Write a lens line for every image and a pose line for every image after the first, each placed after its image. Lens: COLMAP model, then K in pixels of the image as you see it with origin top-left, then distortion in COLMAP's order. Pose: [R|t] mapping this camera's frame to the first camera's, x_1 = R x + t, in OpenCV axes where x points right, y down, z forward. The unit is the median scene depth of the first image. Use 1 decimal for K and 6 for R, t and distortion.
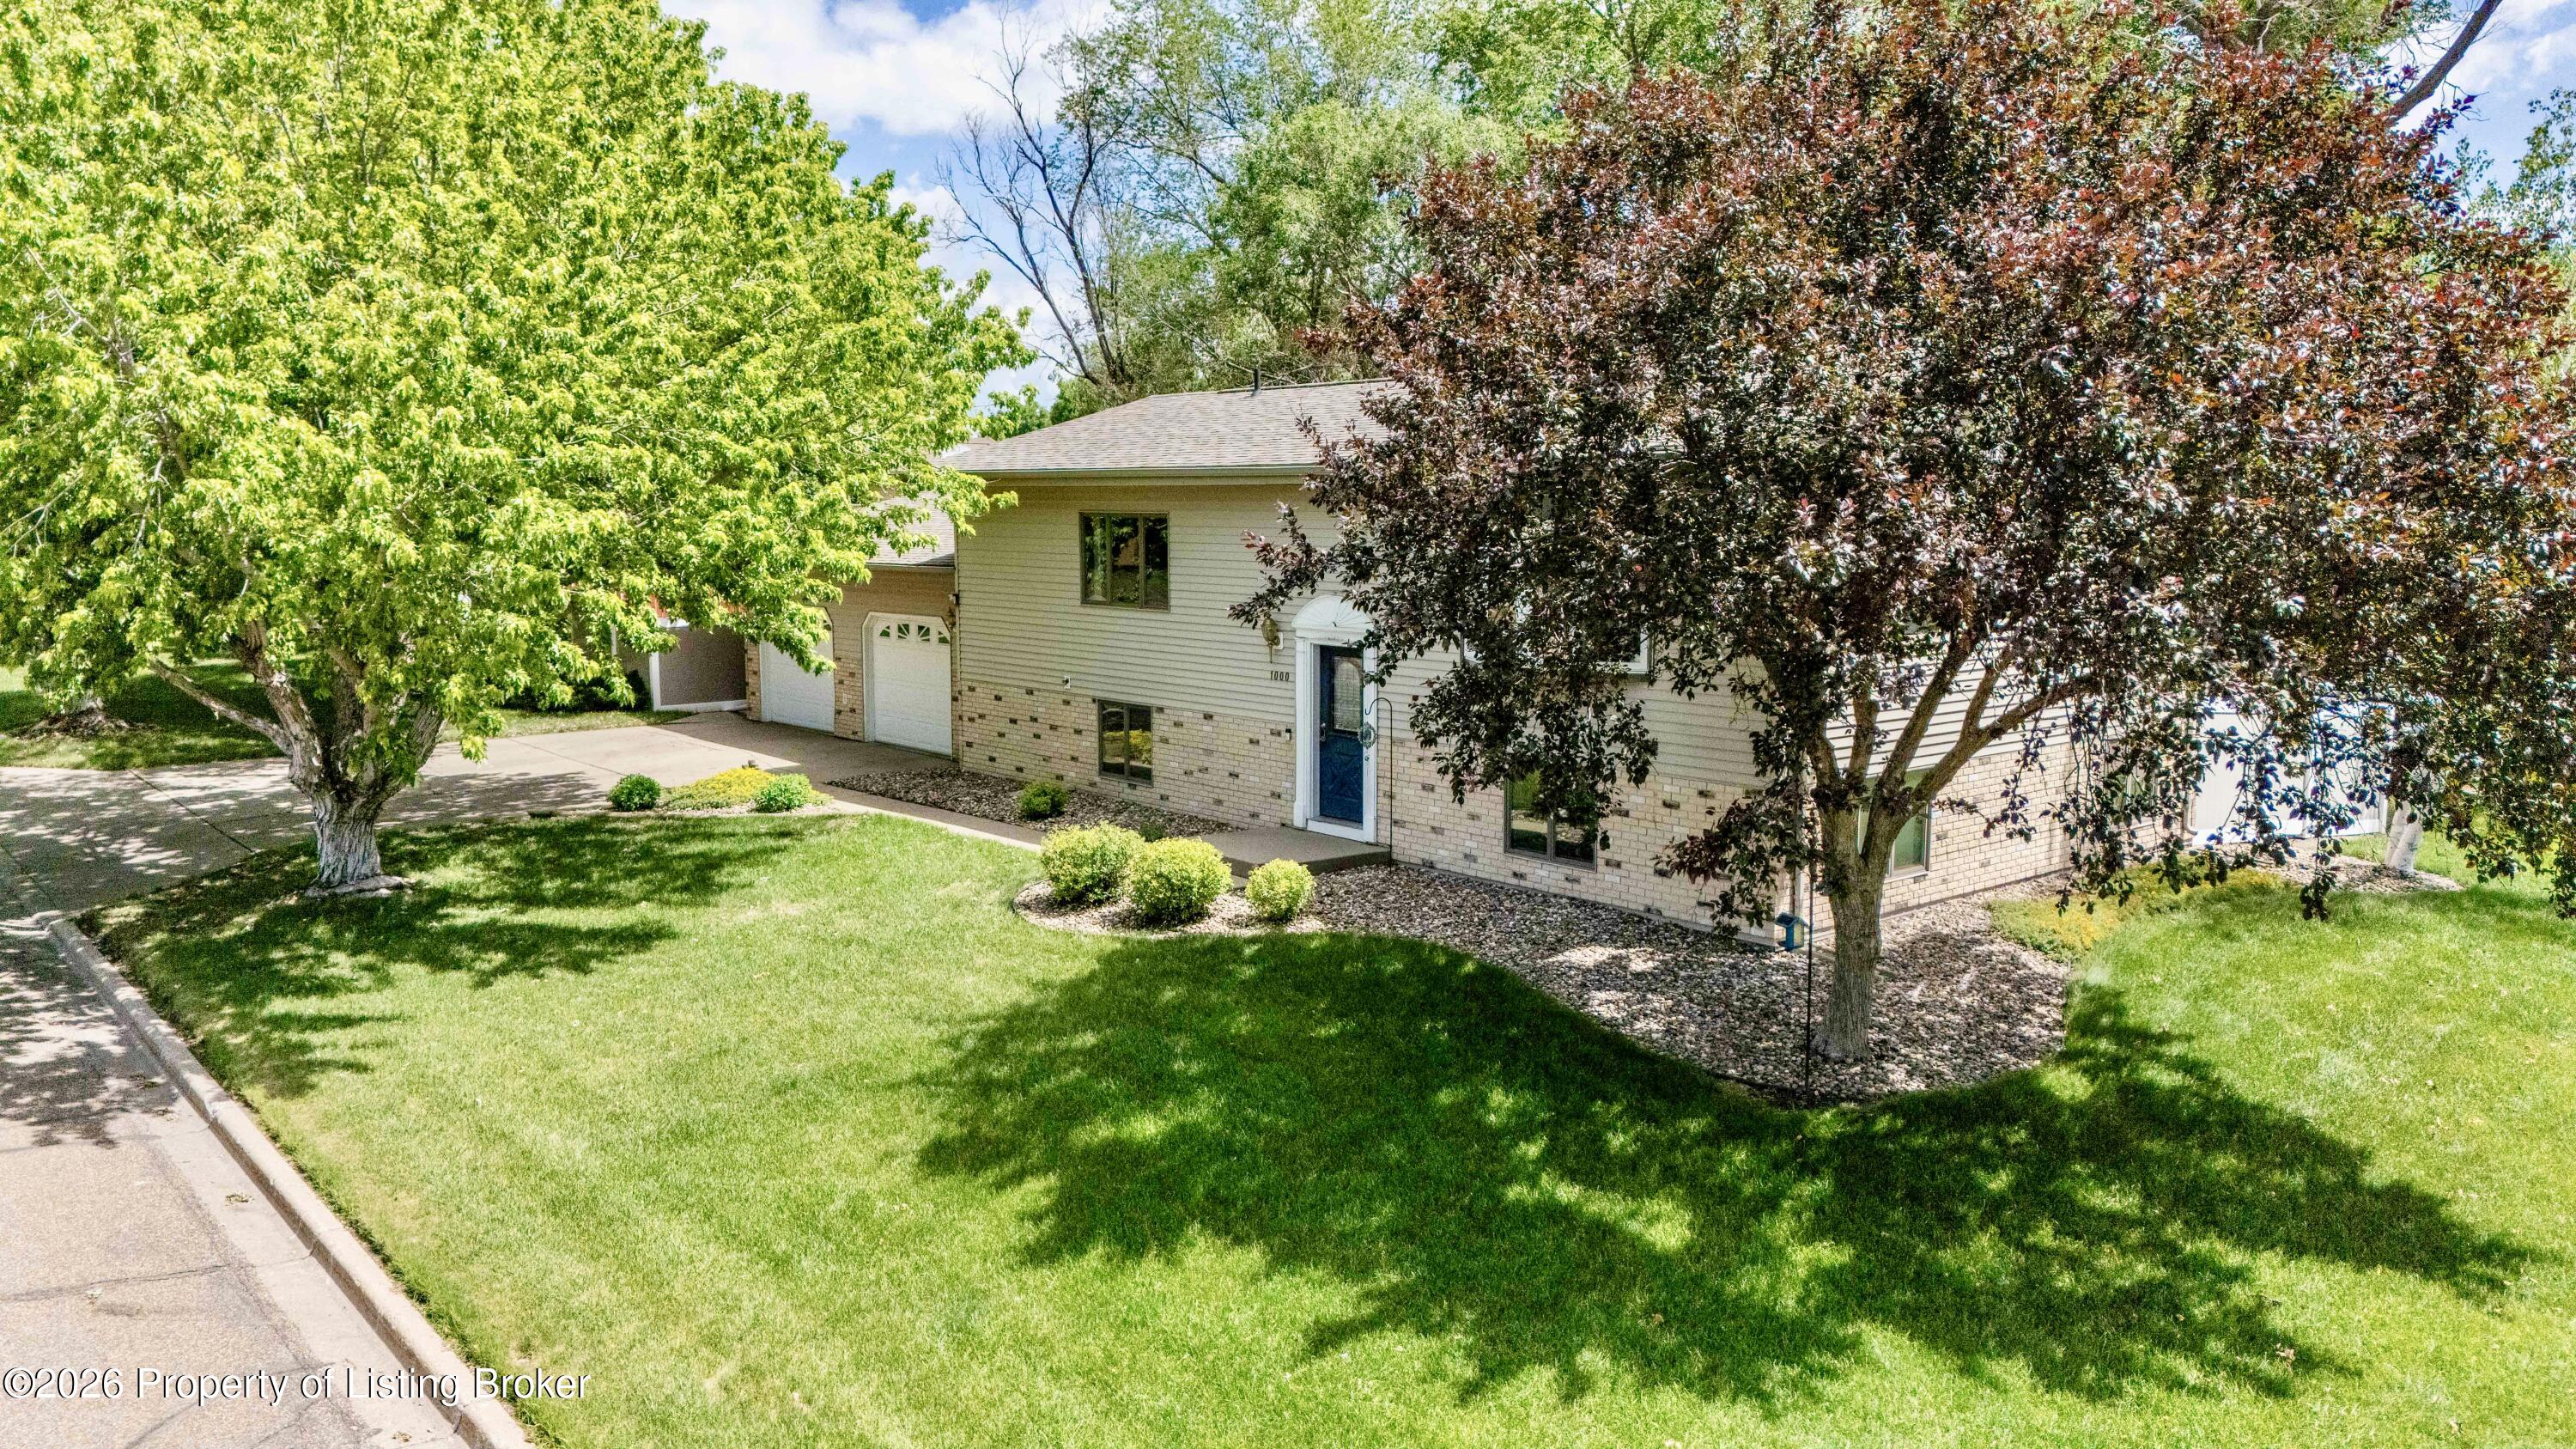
lens RADIAL K [[1915.0, 0, 1283.9], [0, 1915.0, 726.6], [0, 0, 1]] dist [0.061799, -0.055140]
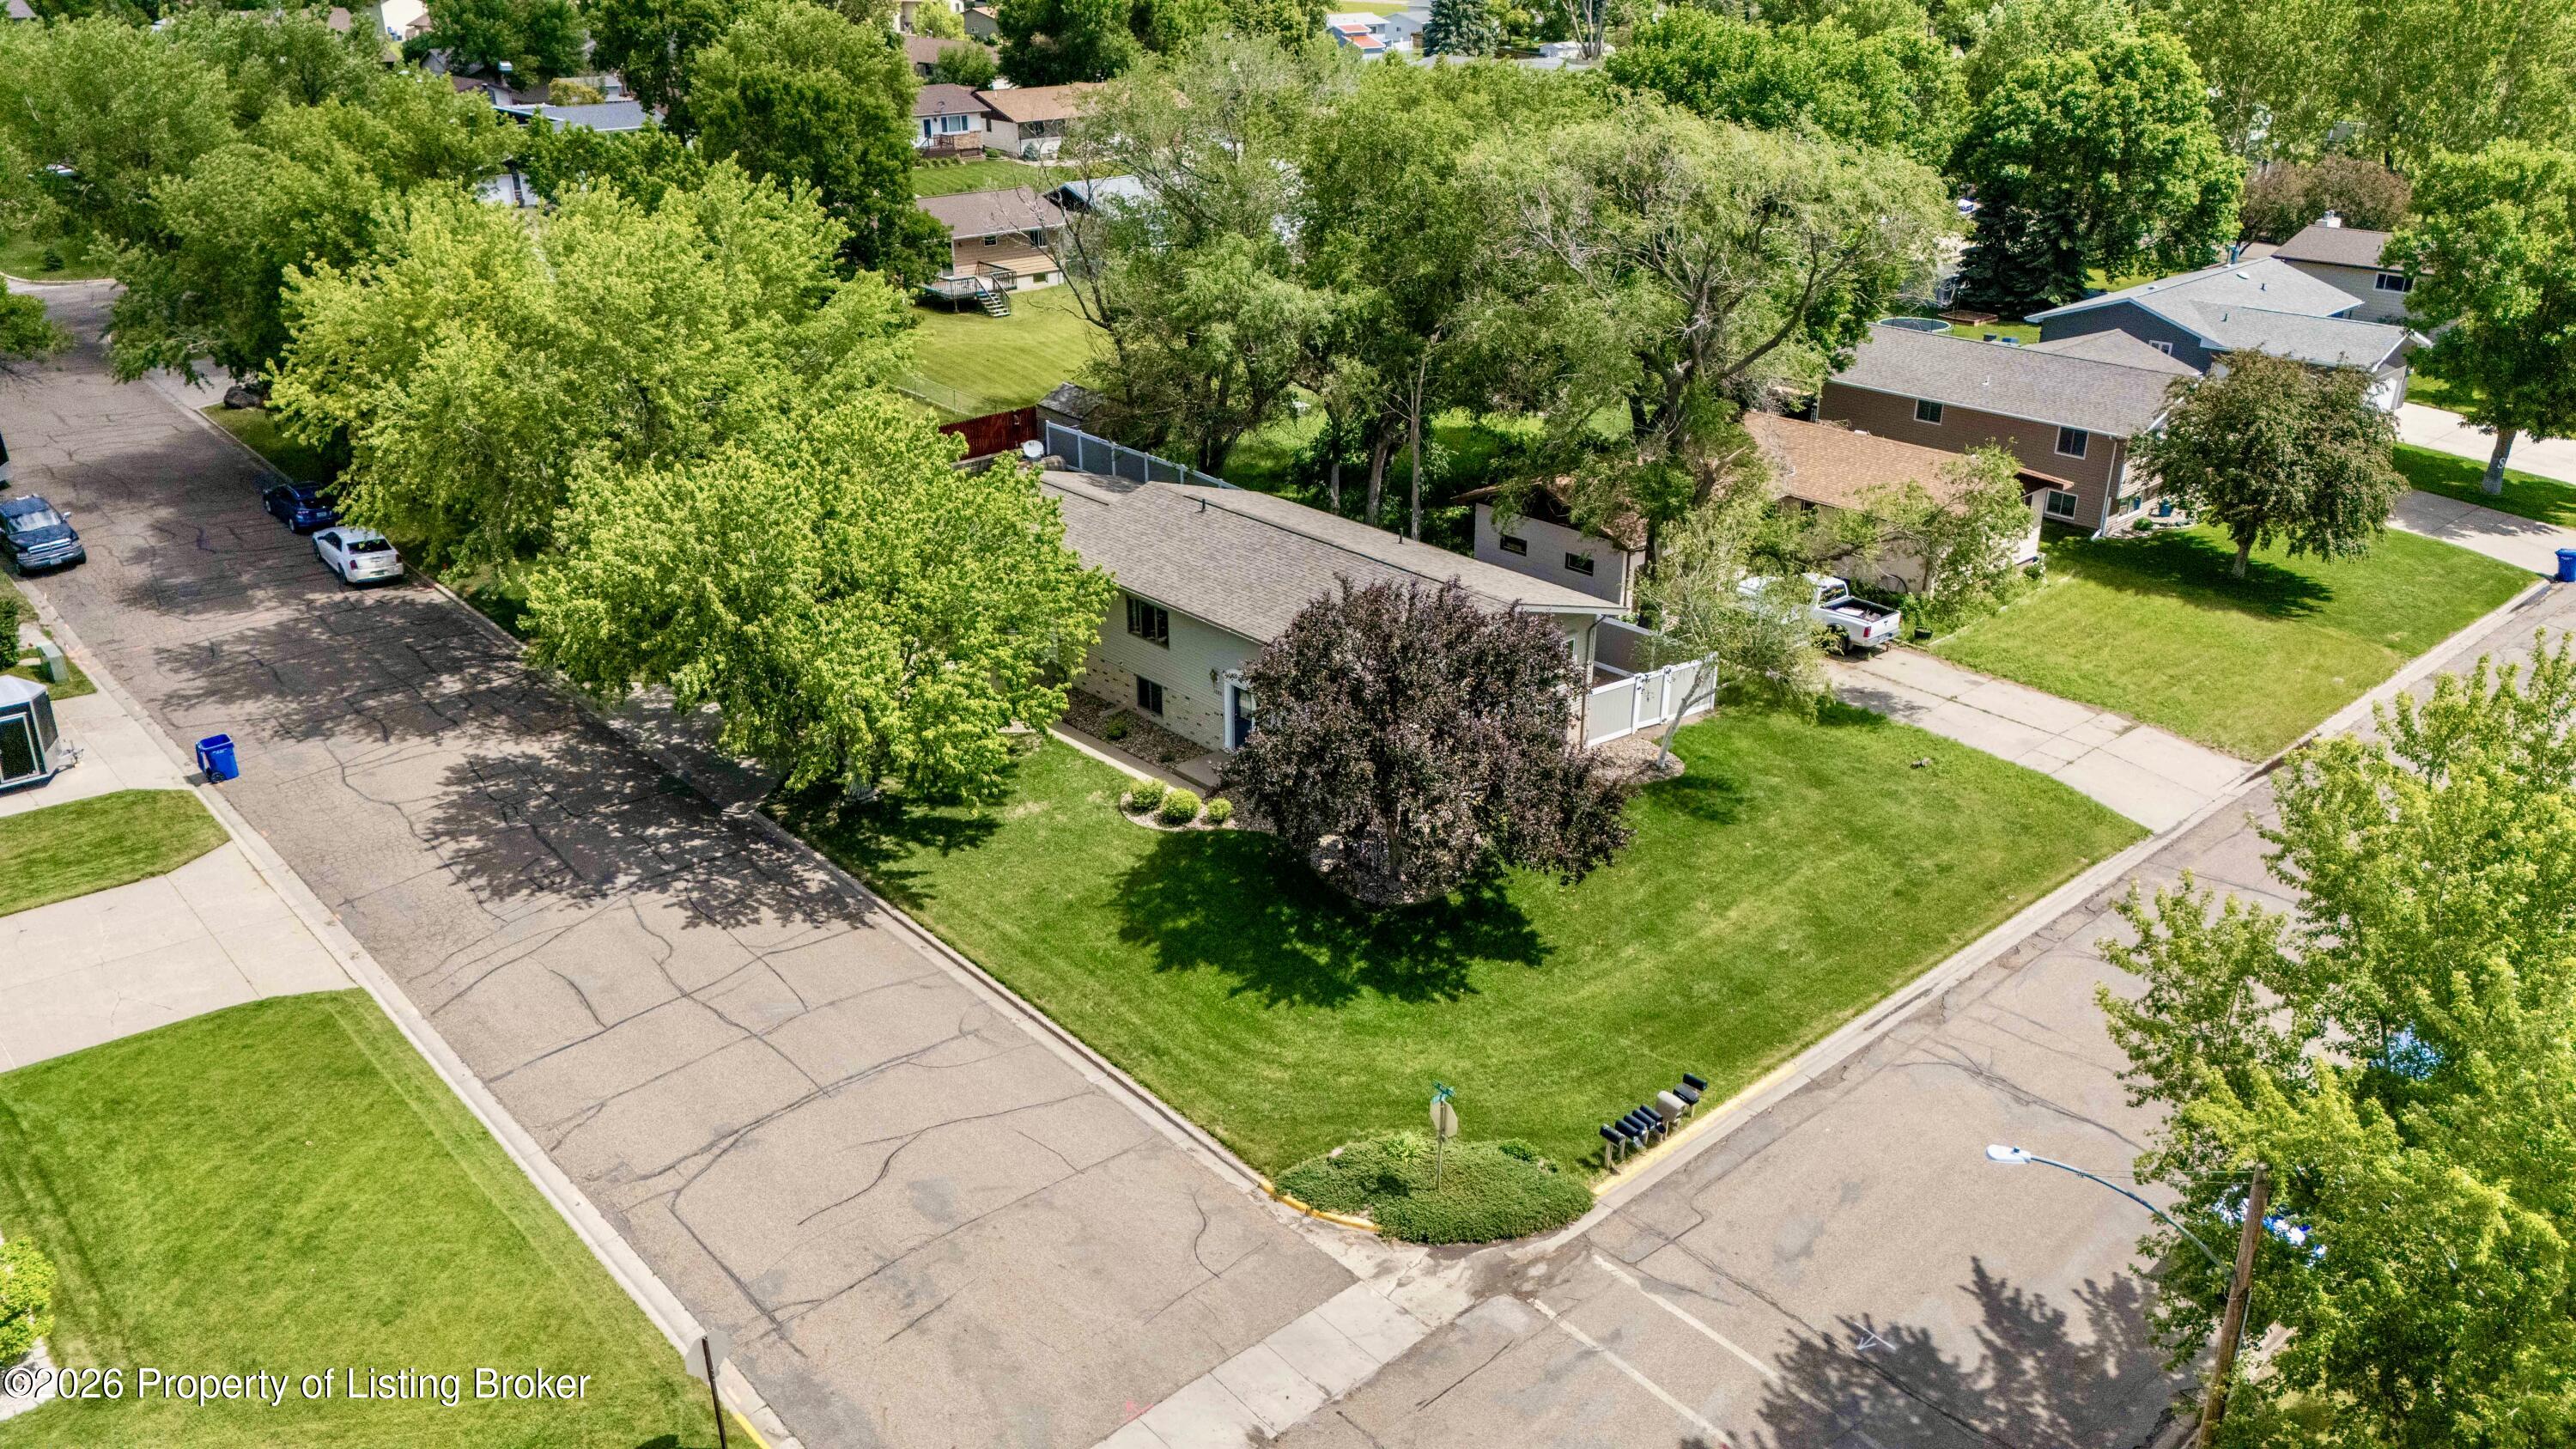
lens RADIAL K [[1915.0, 0, 1292.7], [0, 1915.0, 729.2], [0, 0, 1]] dist [0.061799, -0.055140]
pose [[0.999184, -0.015547, 0.037284, 0.003584], [0.004180, 0.957814, 0.287357, -1.124768], [-0.040179, -0.286967, 0.957097, -2.226114]]
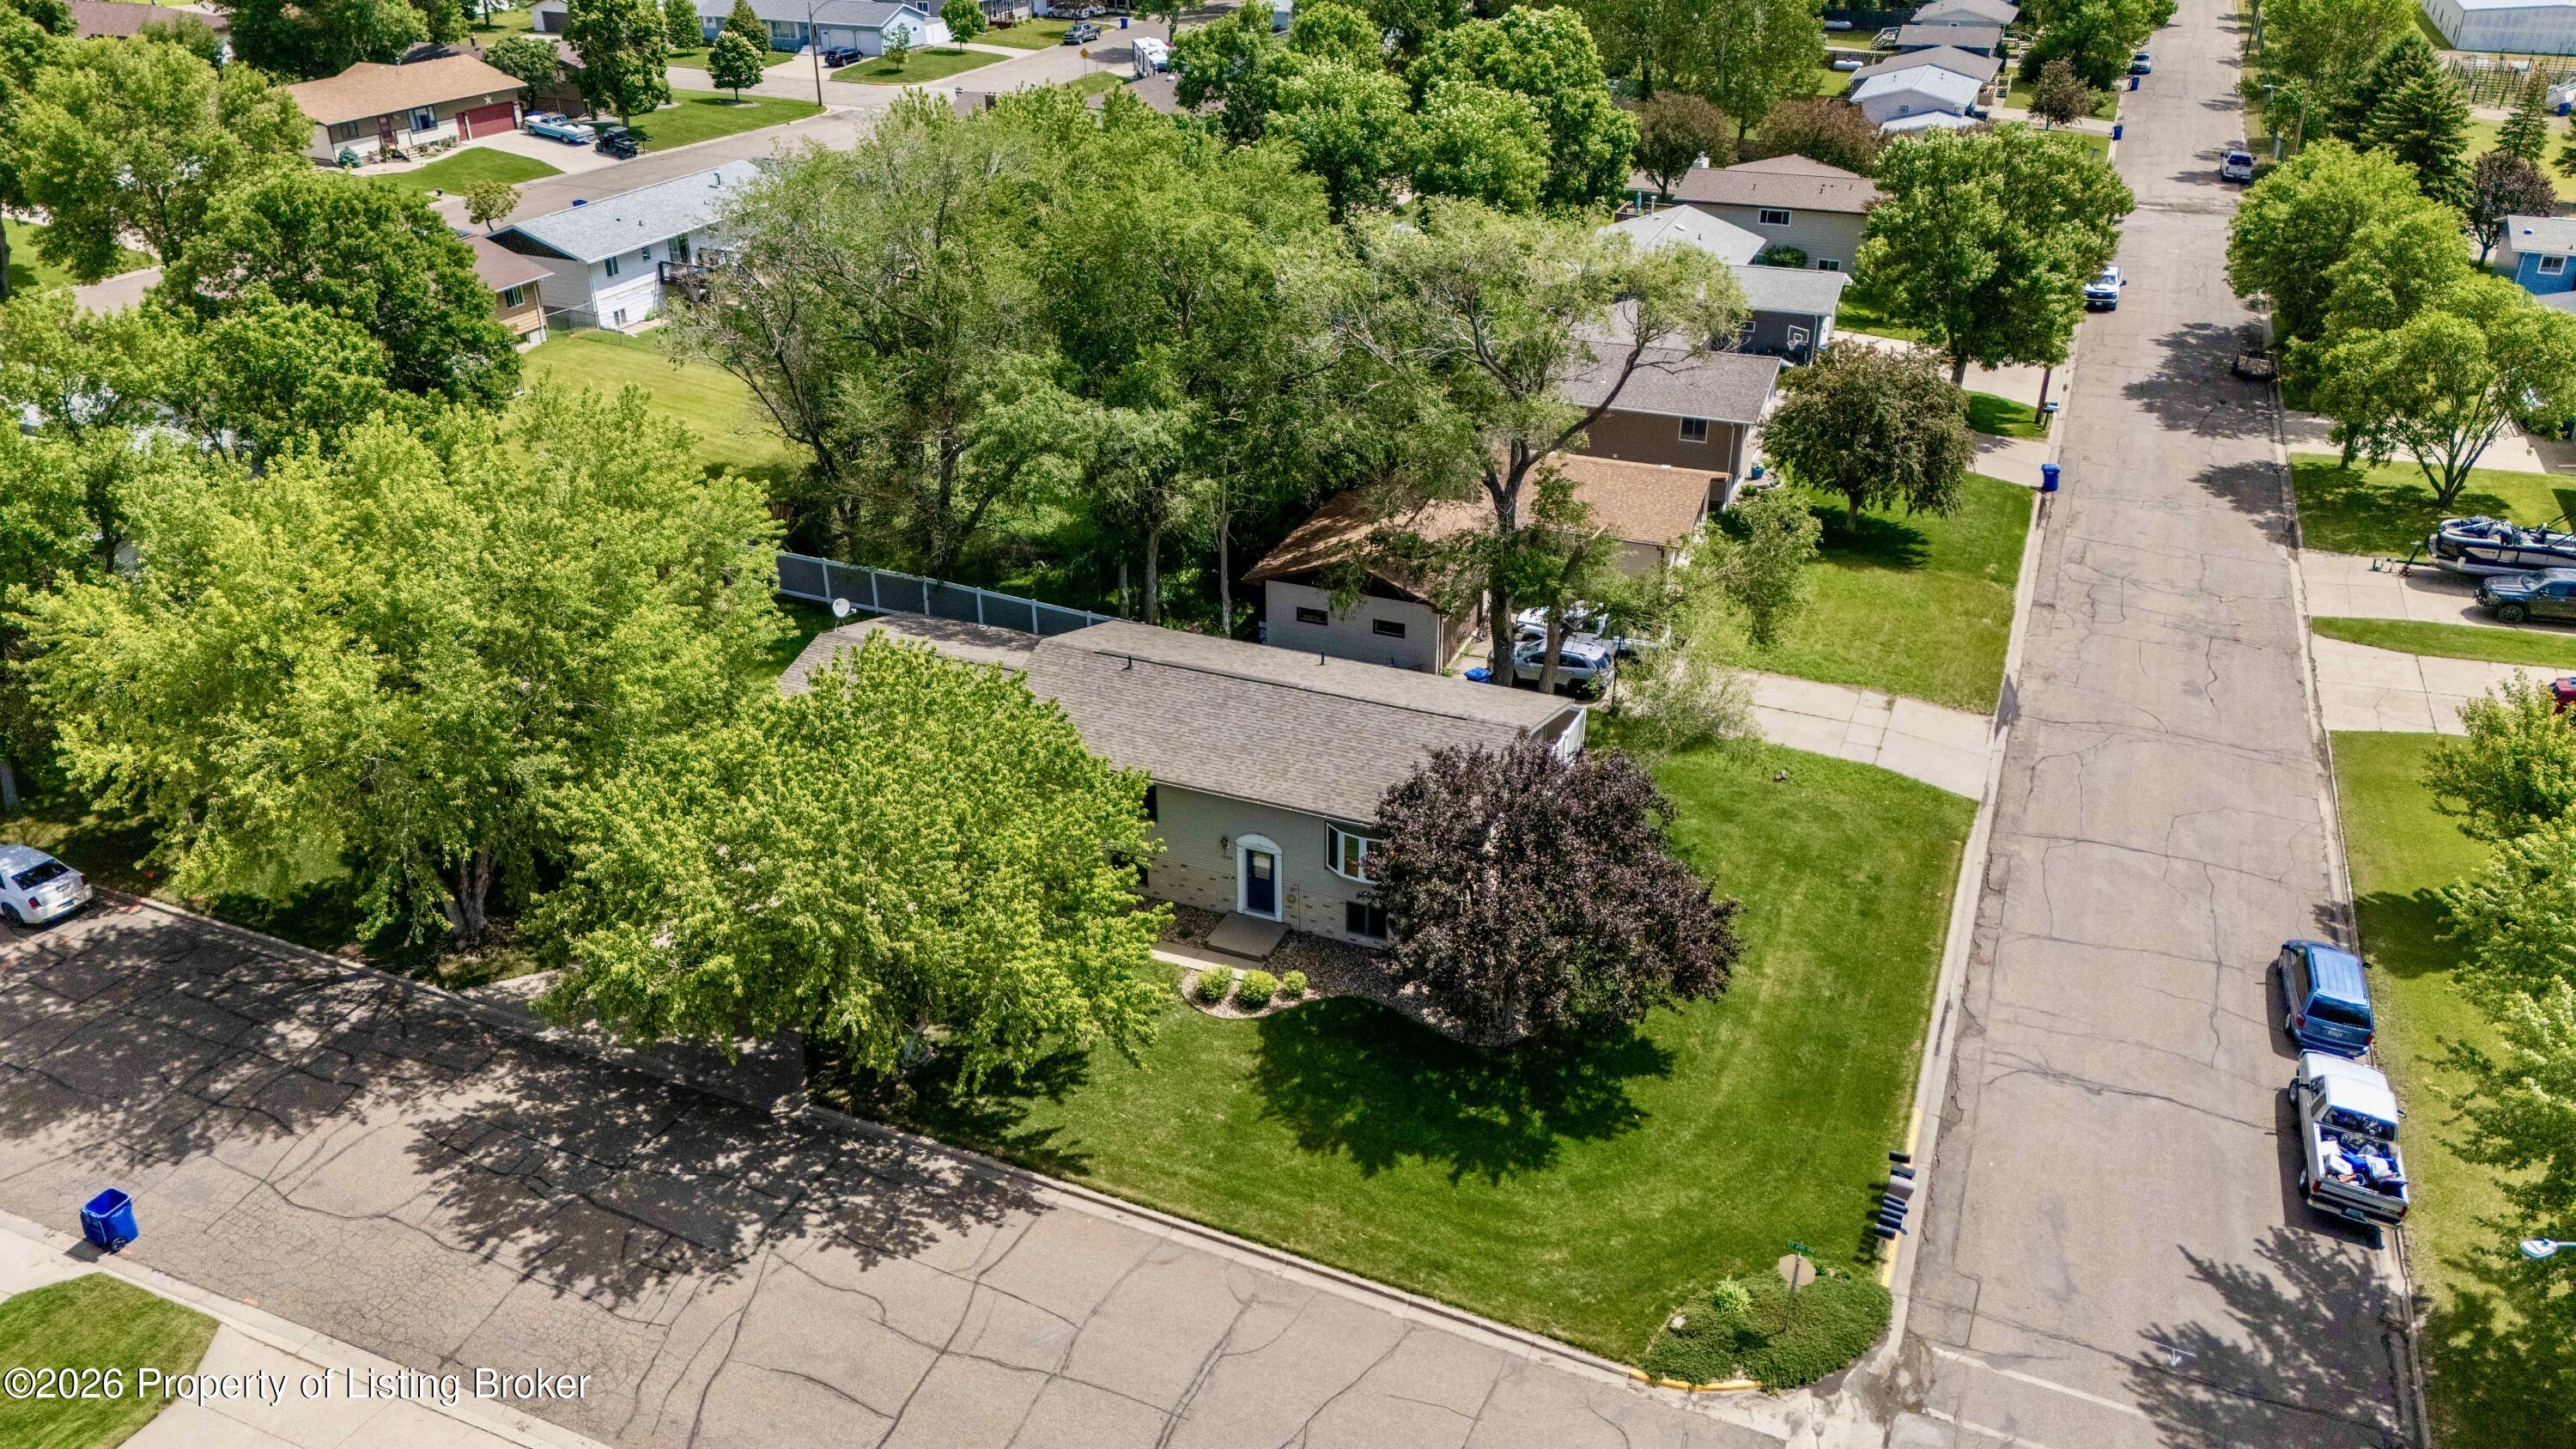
lens RADIAL K [[1915.0, 0, 1311.7], [0, 1915.0, 724.5], [0, 0, 1]] dist [0.061799, -0.055140]
pose [[0.887656, -0.208869, 0.410415, -1.429853], [0.054559, 0.932647, 0.356642, -1.718447], [-0.457263, -0.294184, 0.839265, -1.697297]]
